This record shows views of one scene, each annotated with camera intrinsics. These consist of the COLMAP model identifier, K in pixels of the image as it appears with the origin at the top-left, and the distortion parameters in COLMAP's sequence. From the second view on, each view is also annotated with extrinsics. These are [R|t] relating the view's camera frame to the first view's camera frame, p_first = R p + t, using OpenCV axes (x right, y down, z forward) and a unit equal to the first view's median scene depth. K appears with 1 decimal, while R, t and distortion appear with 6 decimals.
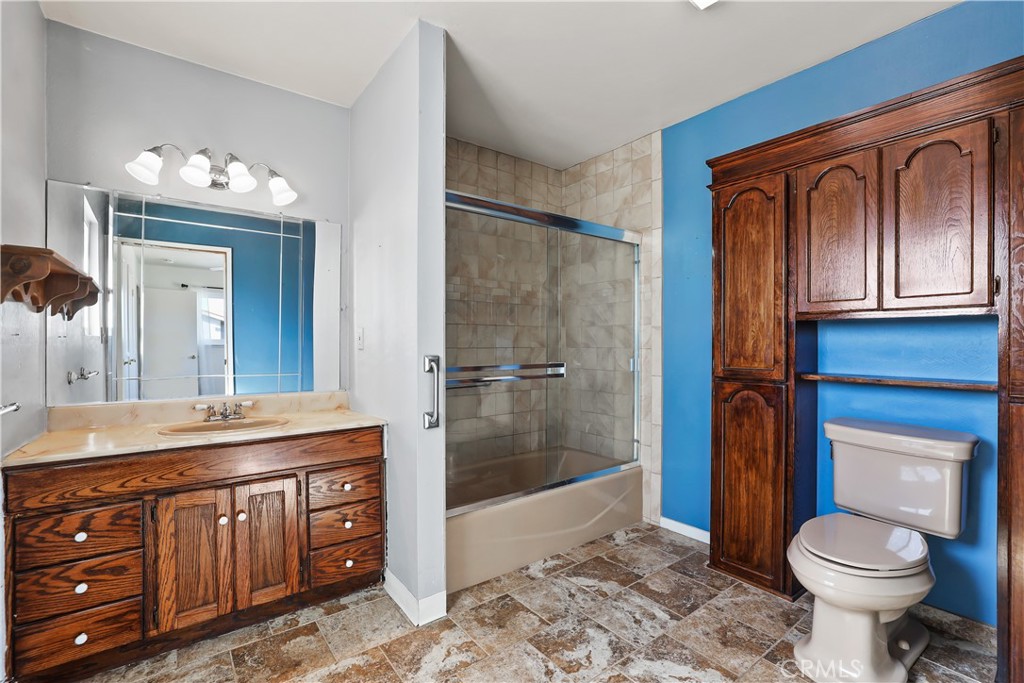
lens RADIAL K [[451.4, 0, 512.0], [0, 451.4, 341.5], [0, 0, 1]] dist [-0.044453, 0.015571]
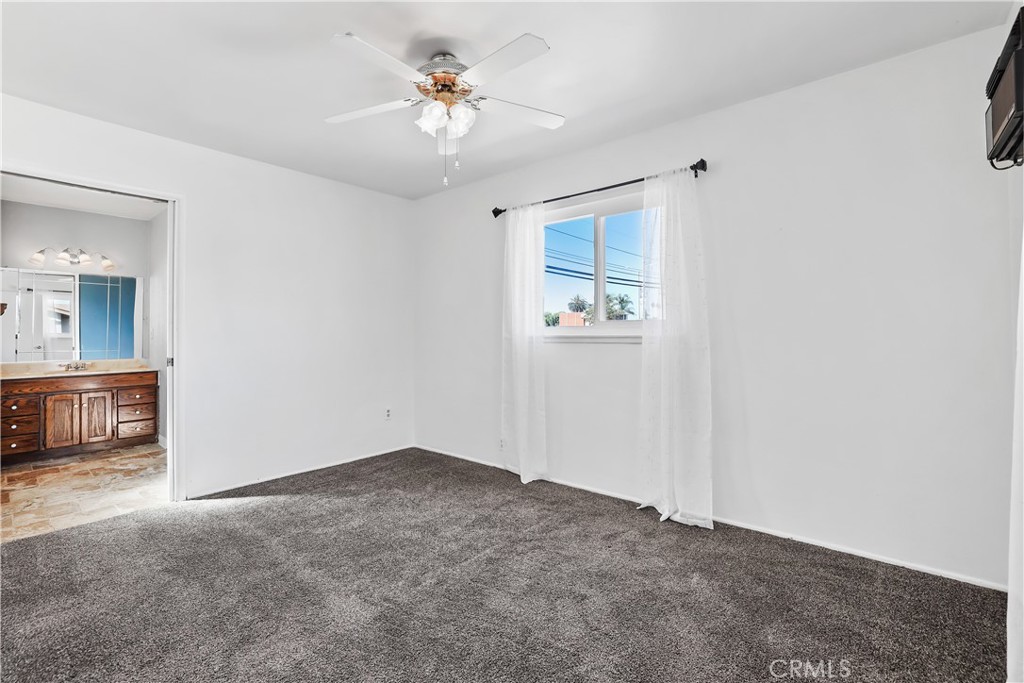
lens RADIAL K [[447.1, 0, 514.4], [0, 447.1, 322.9], [0, 0, 1]] dist [-0.042782, 0.012366]
pose [[0.972877, -0.001576, 0.231319, 1.150668], [0.006489, 0.999769, -0.020477, -0.002633], [-0.231233, 0.021423, 0.972662, -1.894478]]
